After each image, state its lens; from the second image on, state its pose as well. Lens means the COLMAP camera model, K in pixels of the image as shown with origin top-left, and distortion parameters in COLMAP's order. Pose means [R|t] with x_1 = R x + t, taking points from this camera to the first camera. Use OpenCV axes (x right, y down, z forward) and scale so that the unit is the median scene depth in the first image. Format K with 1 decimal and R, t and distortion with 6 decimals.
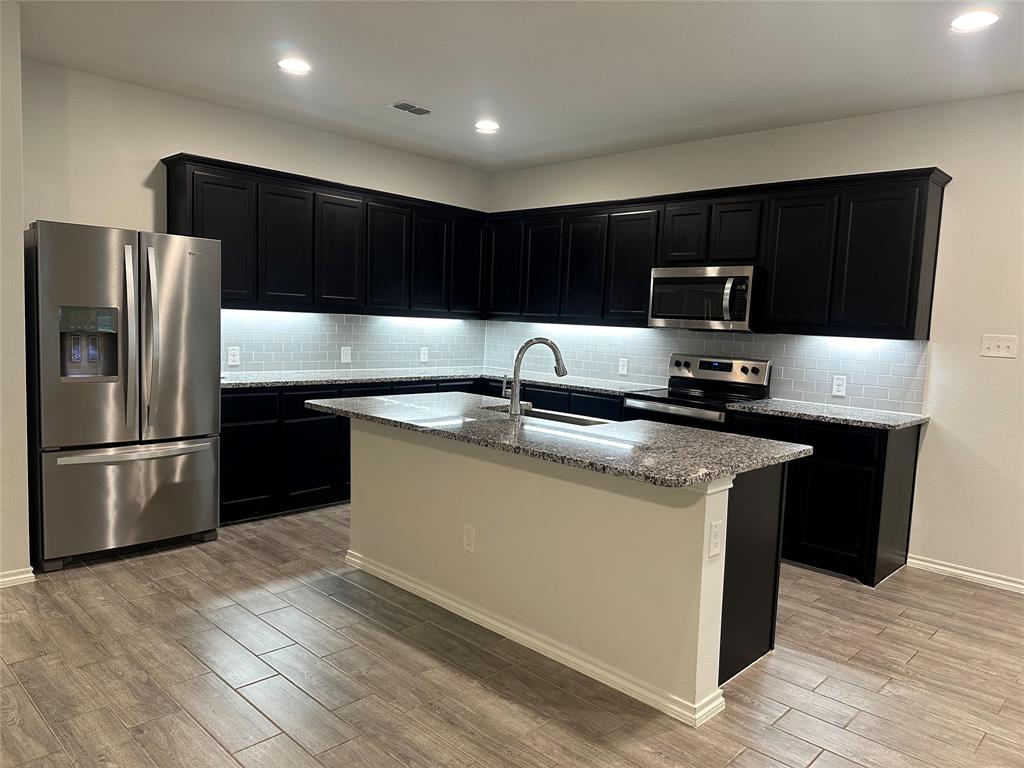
lens RADIAL K [[723.2, 0, 518.1], [0, 723.2, 378.7], [0, 0, 1]] dist [0.087226, -0.097018]
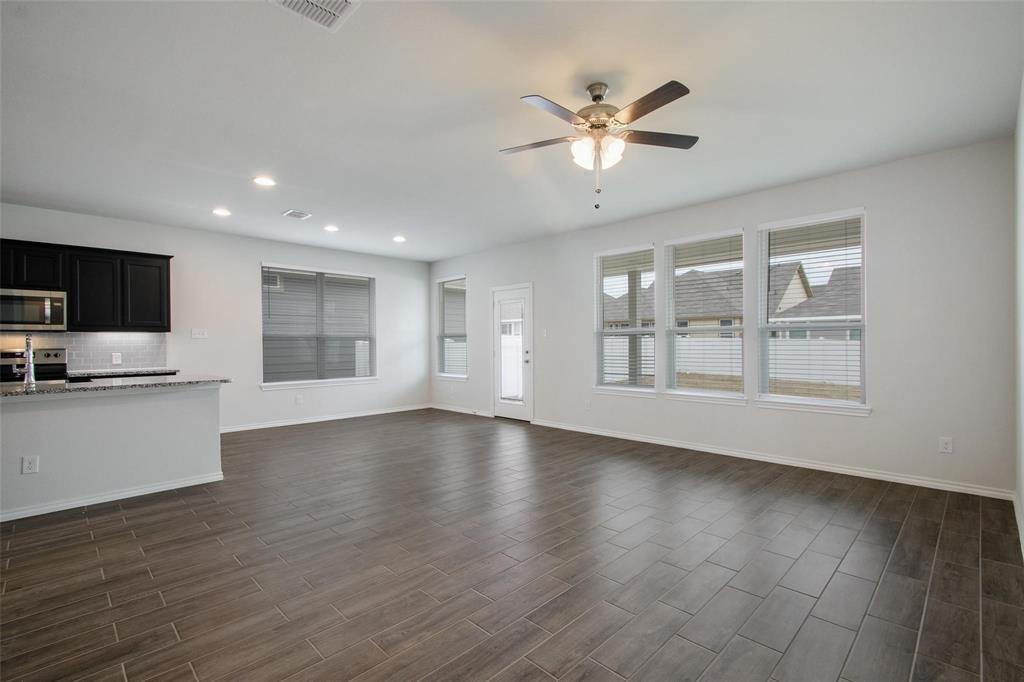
lens RADIAL K [[473.1, 0, 515.0], [0, 473.1, 344.2], [0, 0, 1]] dist [0.008990, -0.000447]
pose [[0.024740, -0.049023, 0.998491, -0.759301], [0.094316, 0.994456, 0.046488, 0.012613], [-0.995235, 0.093023, 0.029226, -0.056821]]
